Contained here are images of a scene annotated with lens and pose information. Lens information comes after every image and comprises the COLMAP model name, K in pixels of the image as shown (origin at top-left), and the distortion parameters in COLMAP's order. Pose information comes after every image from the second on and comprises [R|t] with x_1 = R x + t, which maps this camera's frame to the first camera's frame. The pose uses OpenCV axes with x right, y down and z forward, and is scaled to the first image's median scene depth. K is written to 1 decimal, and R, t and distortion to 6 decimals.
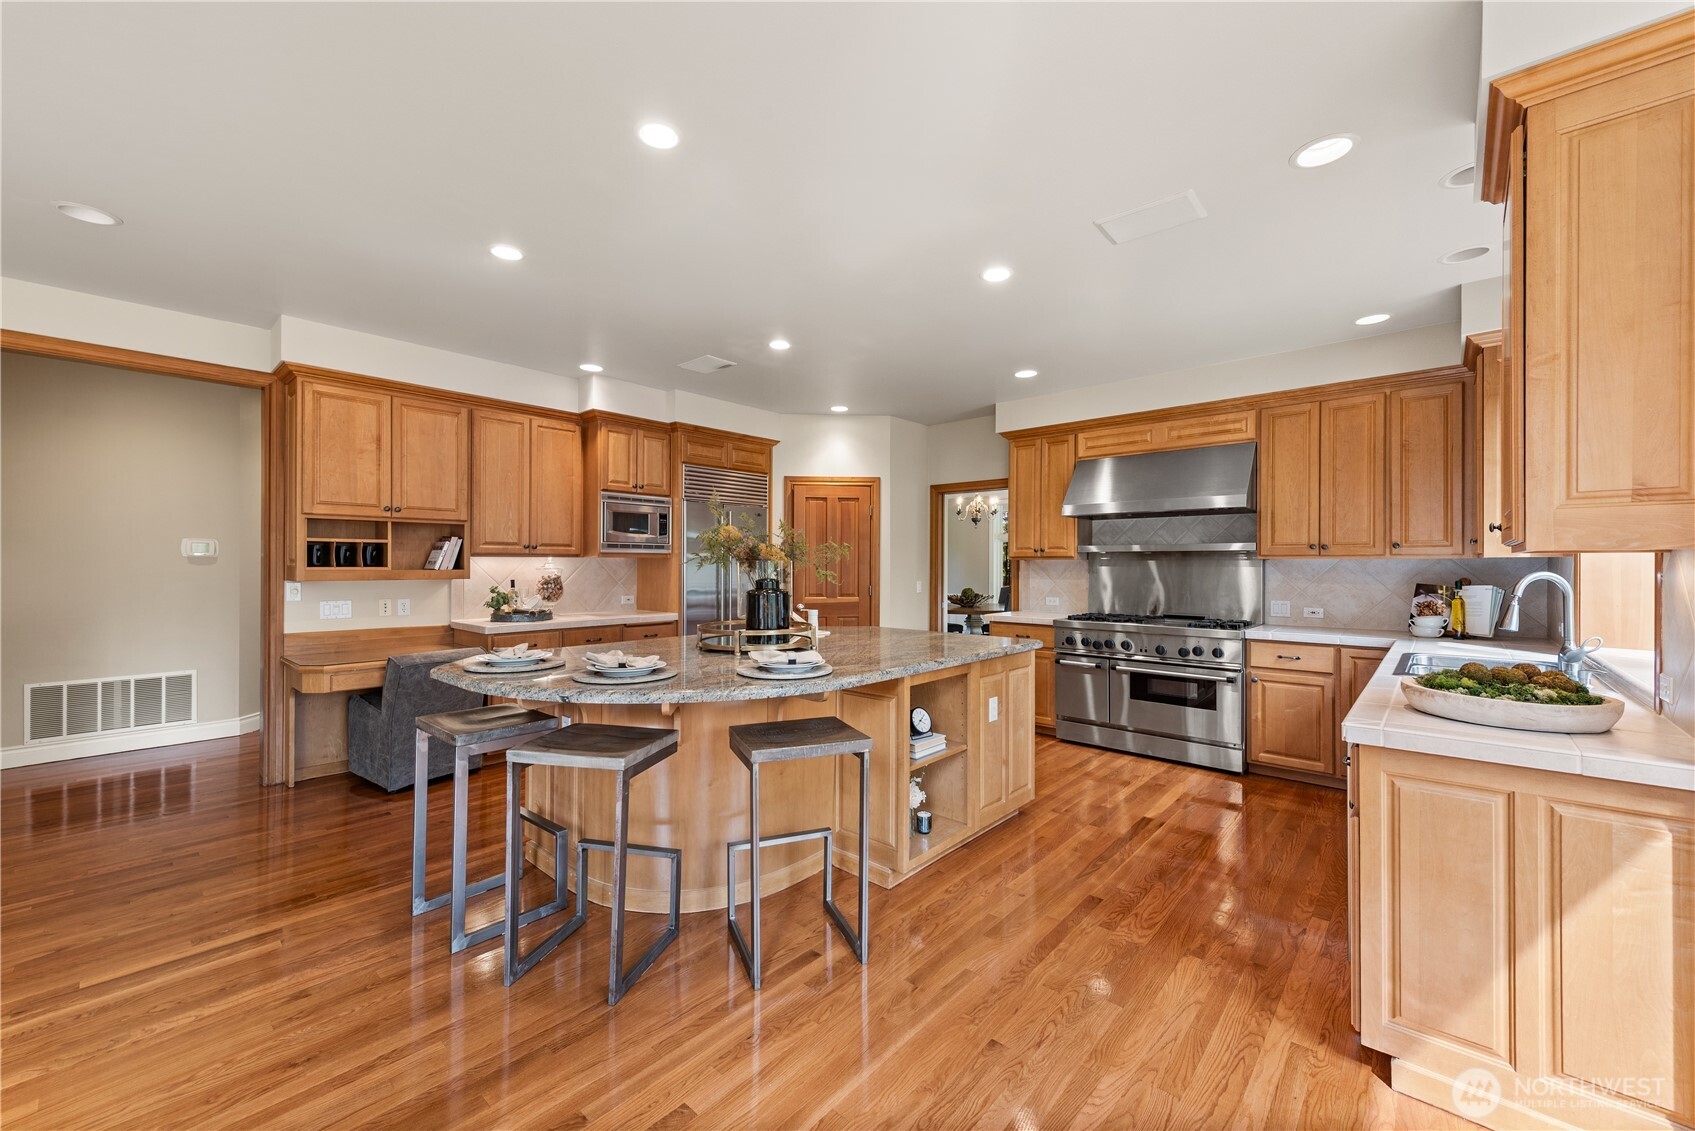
lens RADIAL K [[666.2, 0, 846.8], [0, 666.2, 569.5], [0, 0, 1]] dist [0.009753, -0.000629]
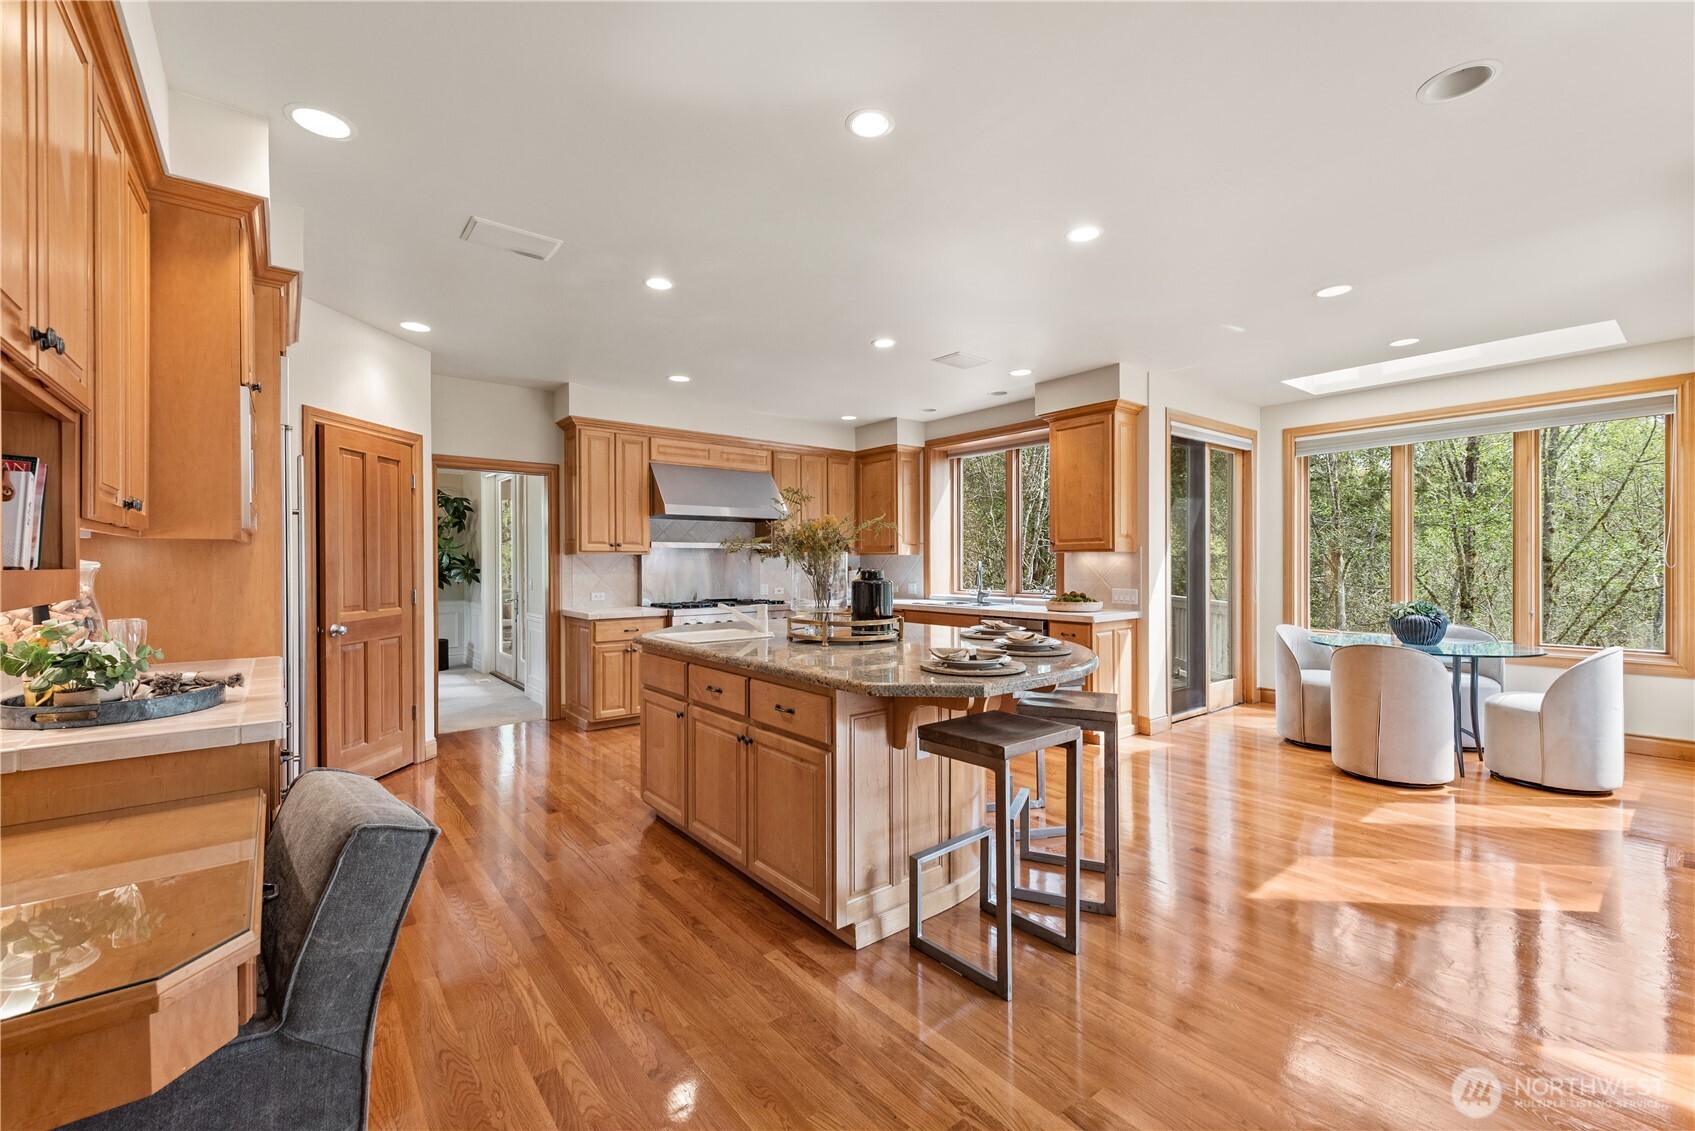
lens RADIAL K [[706.2, 0, 845.4], [0, 706.2, 558.6], [0, 0, 1]] dist [0.001138, 0.000046]
pose [[0.169713, 0.000843, 0.985493, -0.610035], [0.005842, 0.999981, -0.001862, -0.004117], [-0.985476, 0.006073, 0.169704, 0.439890]]
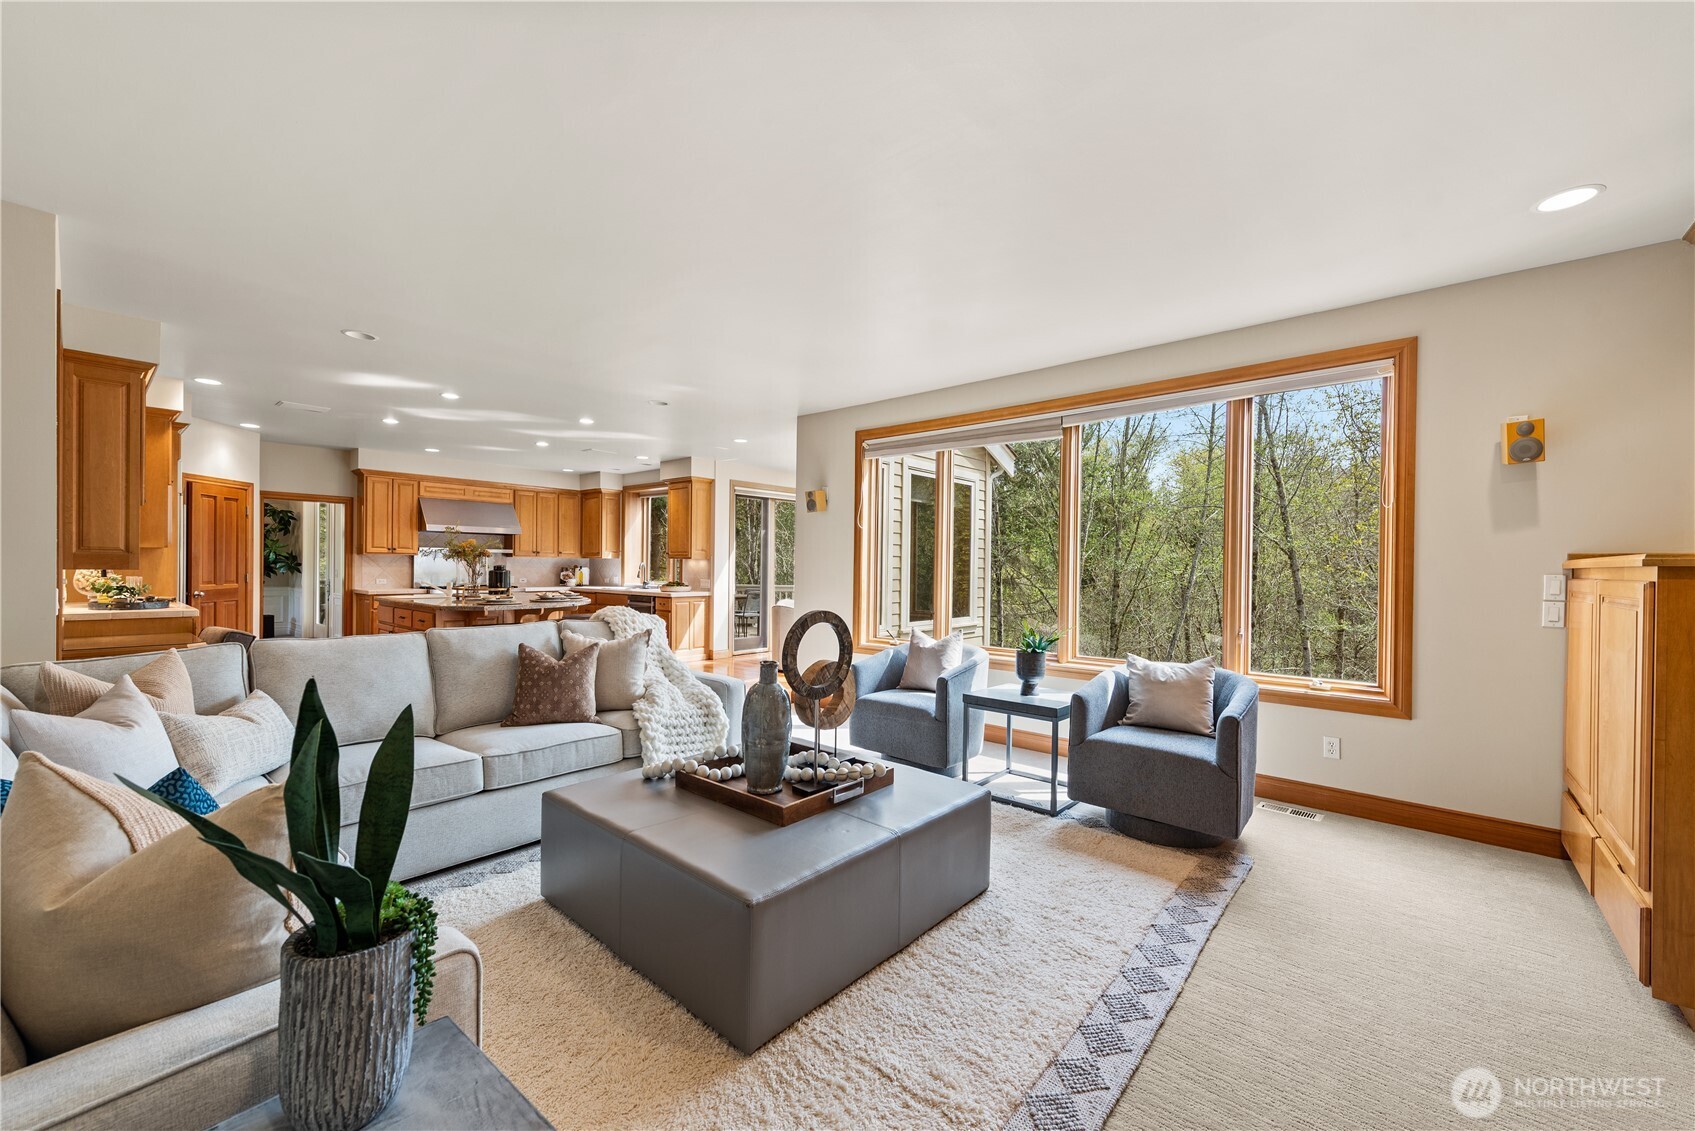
lens RADIAL K [[666.2, 0, 846.8], [0, 666.2, 569.5], [0, 0, 1]] dist [0.009753, -0.000629]
pose [[-0.016093, -0.008264, 0.999836, -1.177099], [-0.010756, 0.999909, 0.008091, -0.004094], [-0.999813, -0.010624, -0.016180, -0.044733]]
